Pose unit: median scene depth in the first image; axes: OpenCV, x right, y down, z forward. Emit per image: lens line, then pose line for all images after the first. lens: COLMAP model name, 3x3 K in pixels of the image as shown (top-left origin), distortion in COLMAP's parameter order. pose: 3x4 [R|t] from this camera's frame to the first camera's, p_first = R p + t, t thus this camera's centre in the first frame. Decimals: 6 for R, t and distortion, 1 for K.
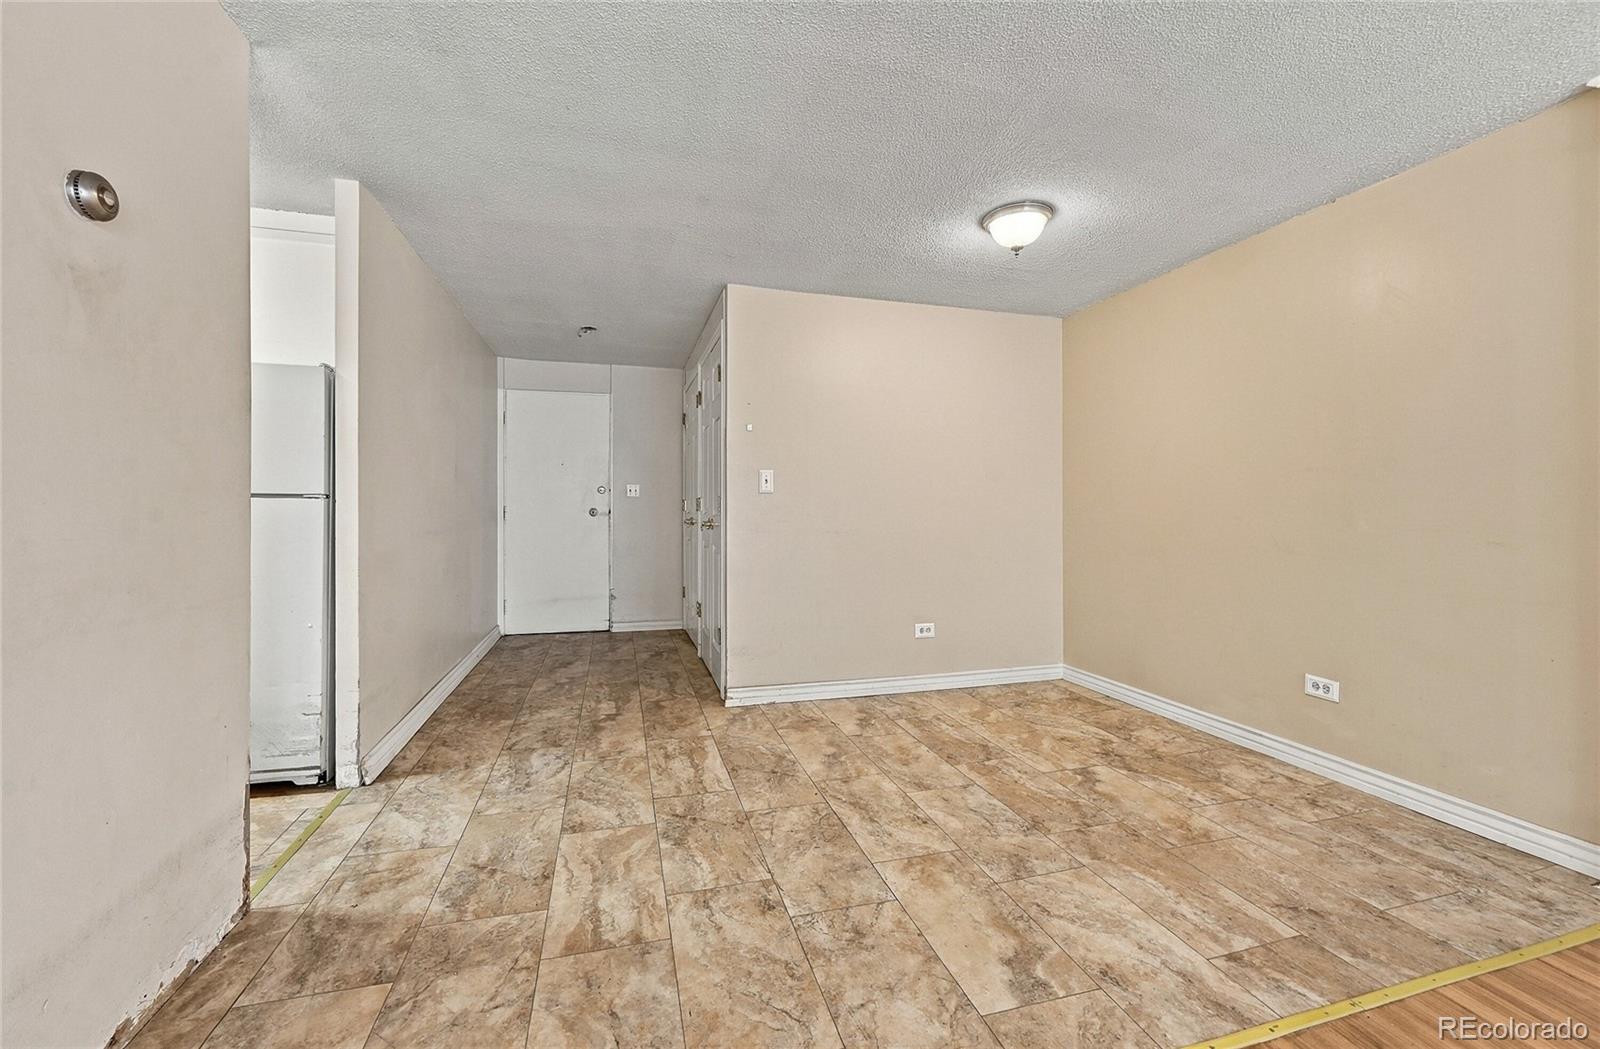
lens RADIAL K [[638.3, 0, 796.2], [0, 638.3, 511.6], [0, 0, 1]] dist [-0.001748, -0.000144]
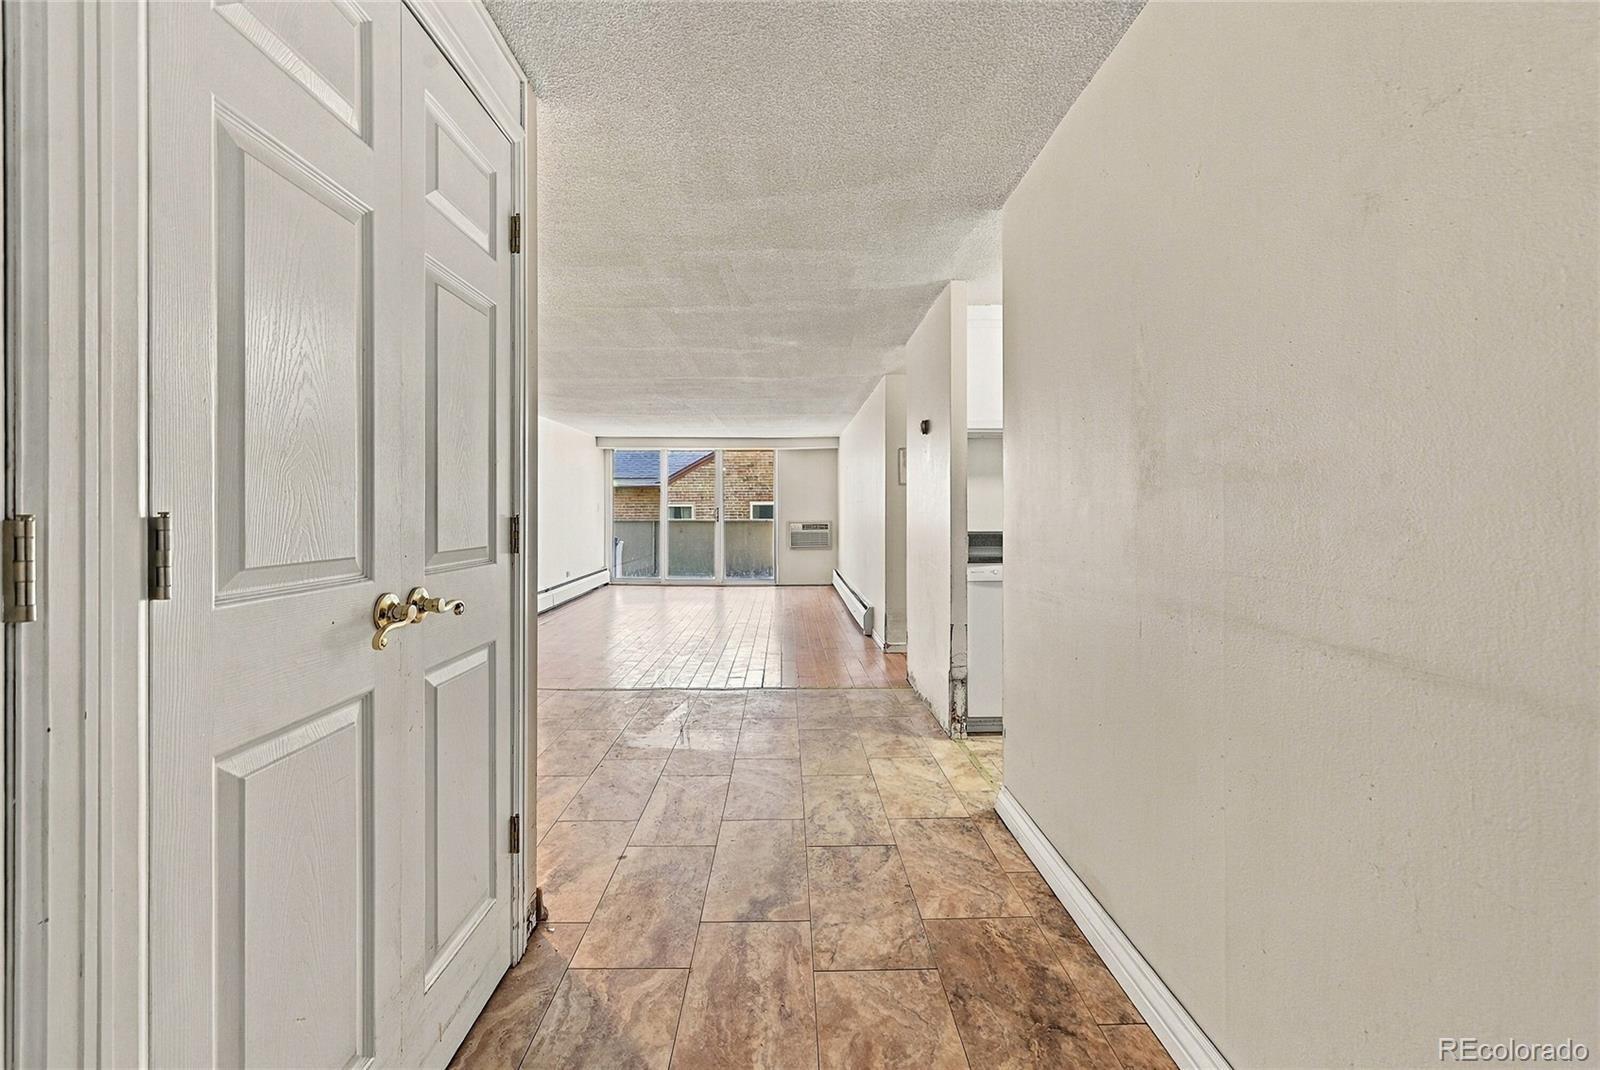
lens RADIAL K [[656.8, 0, 787.8], [0, 656.8, 524.6], [0, 0, 1]] dist [-0.000281, 0.000074]
pose [[-0.963374, -0.005905, 0.268097, -0.622431], [0.000495, 0.999717, 0.023797, -0.040011], [-0.268161, 0.023058, -0.963098, 2.045164]]
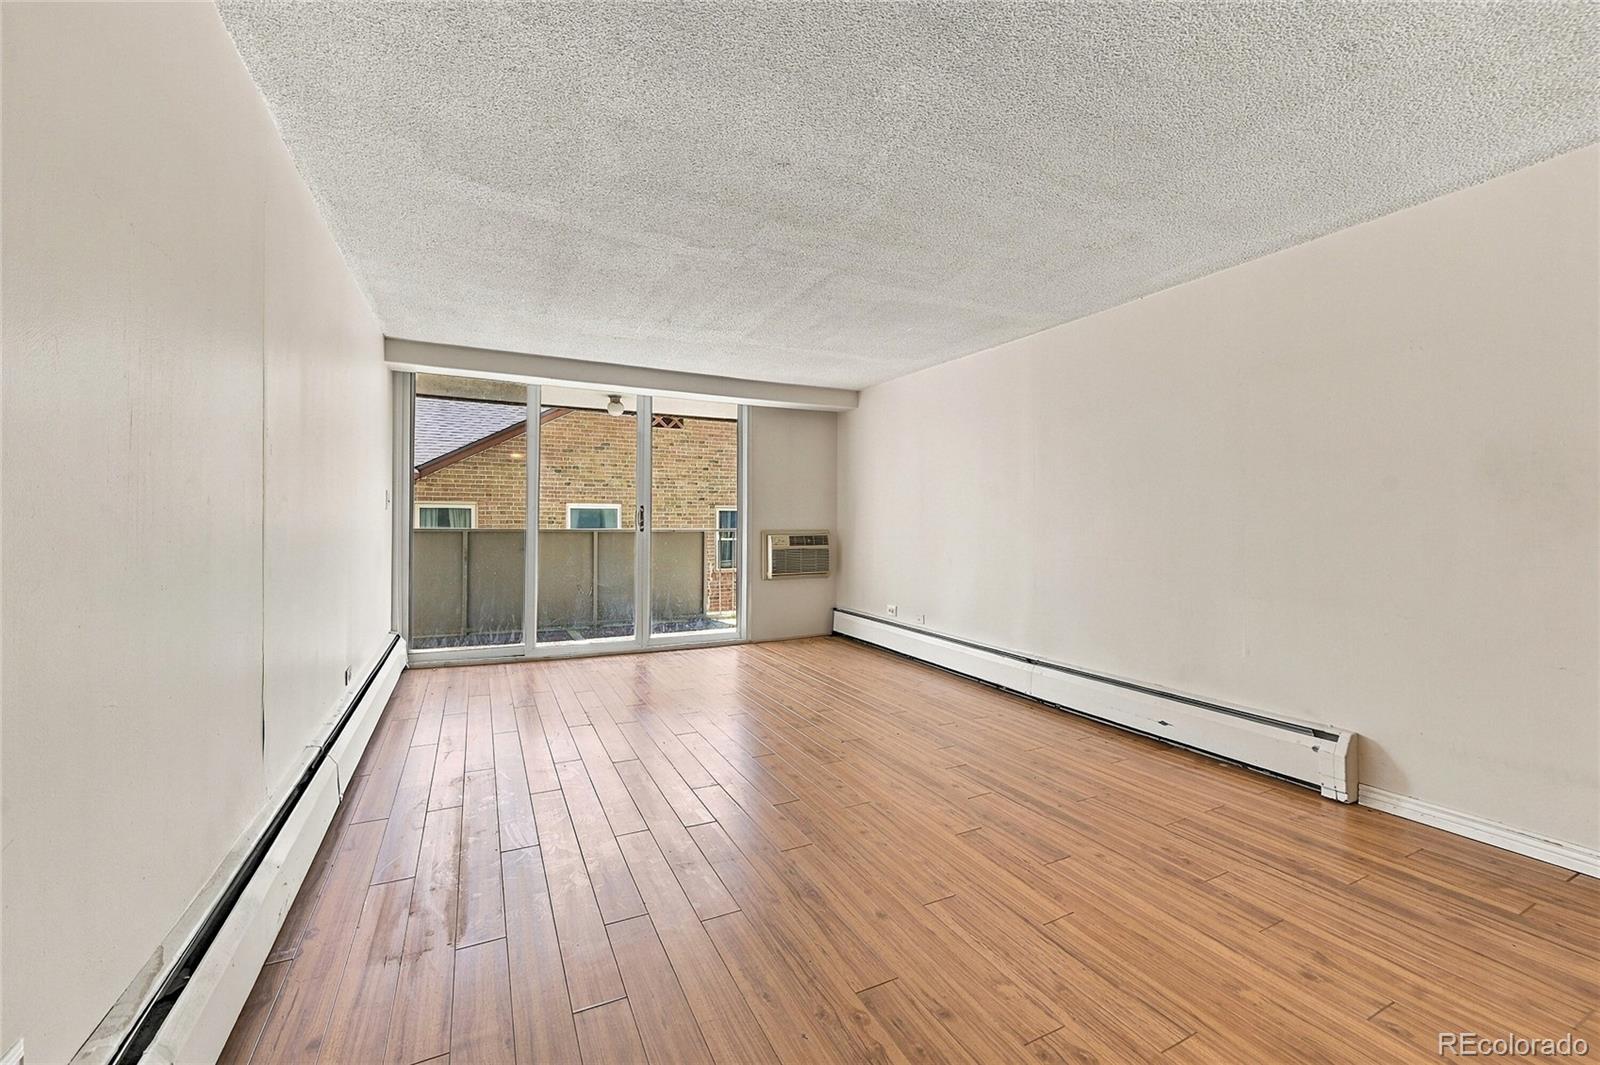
lens RADIAL K [[641.7, 0, 799.7], [0, 641.7, 523.1], [0, 0, 1]] dist [-0.000729, 0.000303]
pose [[-0.981604, -0.006412, -0.190823, 0.811219], [-0.007266, 0.999966, 0.003779, -0.001705], [0.190792, 0.005096, -0.981617, 0.398543]]
